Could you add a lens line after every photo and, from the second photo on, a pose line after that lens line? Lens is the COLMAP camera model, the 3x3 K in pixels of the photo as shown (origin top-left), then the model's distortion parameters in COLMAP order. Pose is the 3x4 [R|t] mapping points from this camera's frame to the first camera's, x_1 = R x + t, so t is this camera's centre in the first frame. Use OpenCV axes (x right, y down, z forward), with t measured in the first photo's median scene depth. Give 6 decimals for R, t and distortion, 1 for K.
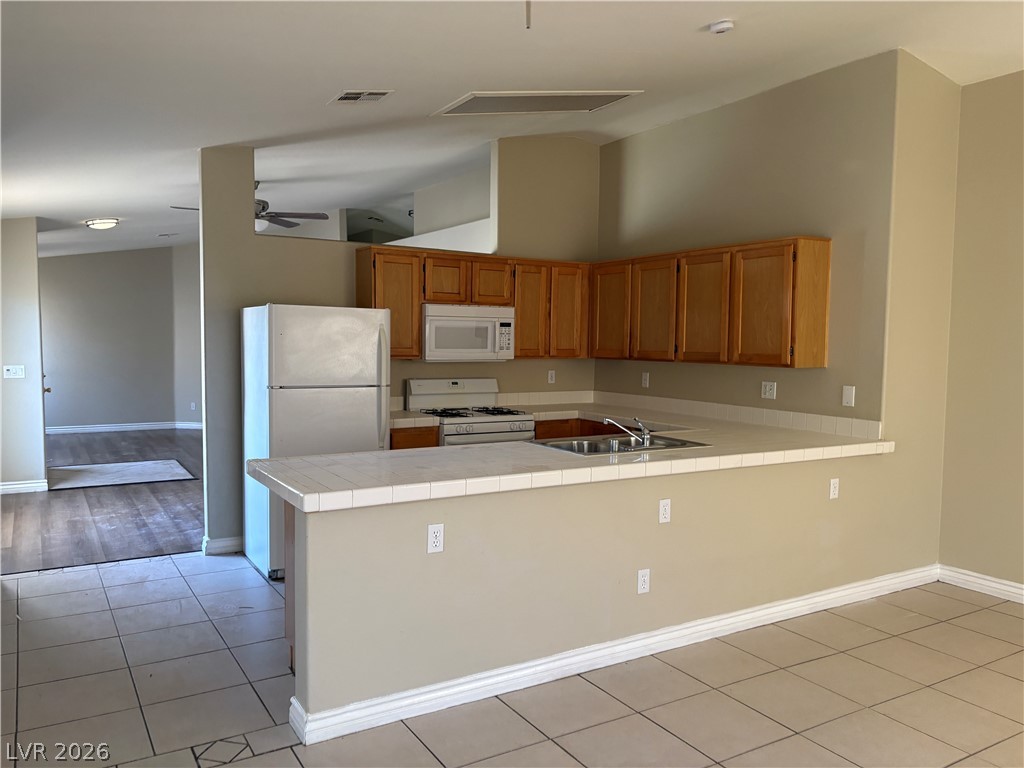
lens RADIAL K [[769.6, 0, 503.8], [0, 769.6, 380.4], [0, 0, 1]] dist [0.048646, -0.051252]
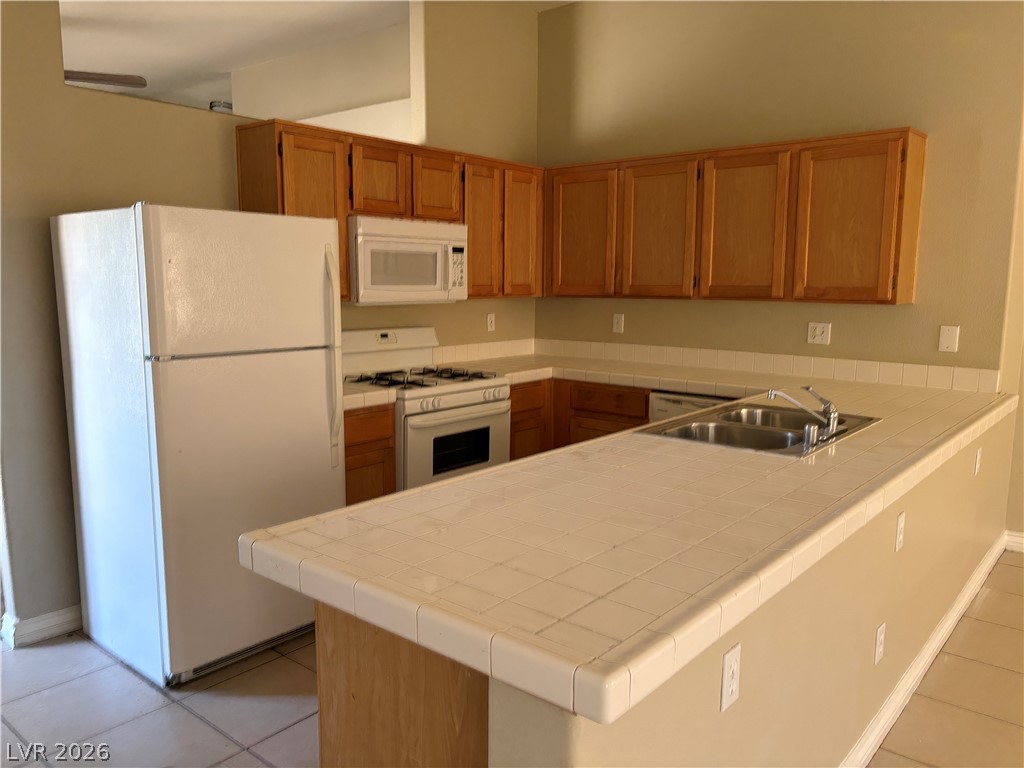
lens RADIAL K [[788.2, 0, 512.0], [0, 788.2, 384.0], [0, 0, 1]] dist [0.000799, 0.001093]
pose [[0.944855, -0.051475, 0.323418, -0.198360], [0.024792, 0.995979, 0.086089, -0.011905], [-0.326549, -0.073324, 0.942332, 0.314743]]
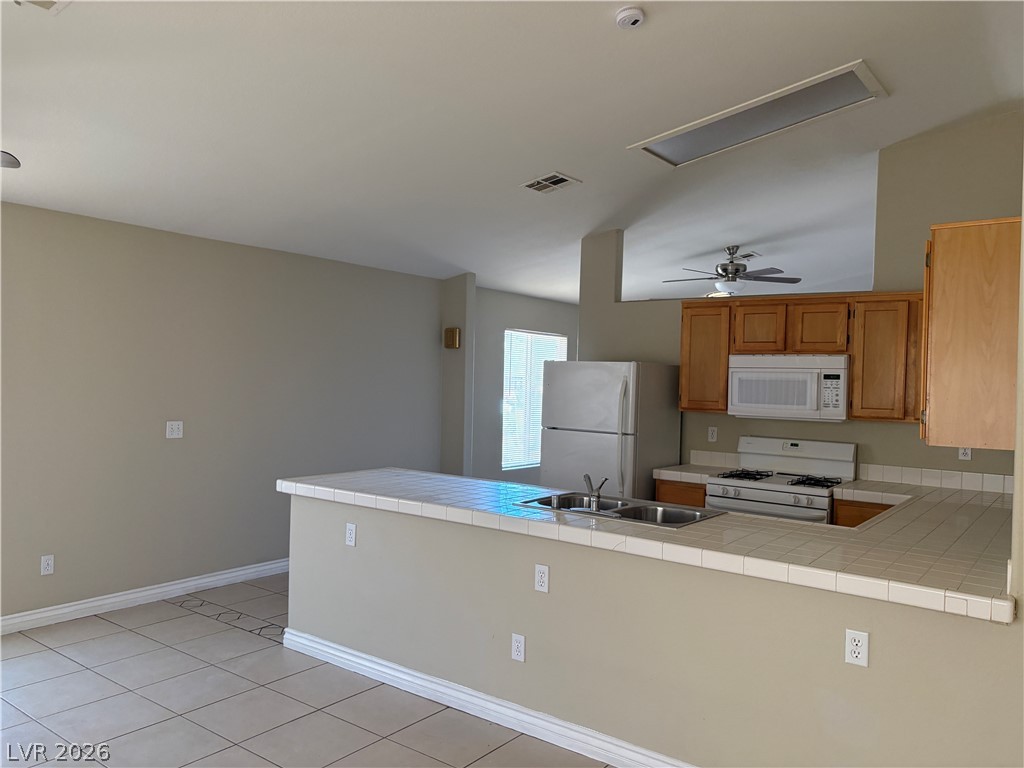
lens RADIAL K [[777.7, 0, 510.5], [0, 777.7, 370.8], [0, 0, 1]] dist [0.051381, -0.096072]
pose [[0.372037, -0.015833, -0.928083, 0.677159], [-0.071239, 0.996418, -0.045556, -0.017455], [0.925480, 0.083064, 0.369576, 0.397049]]
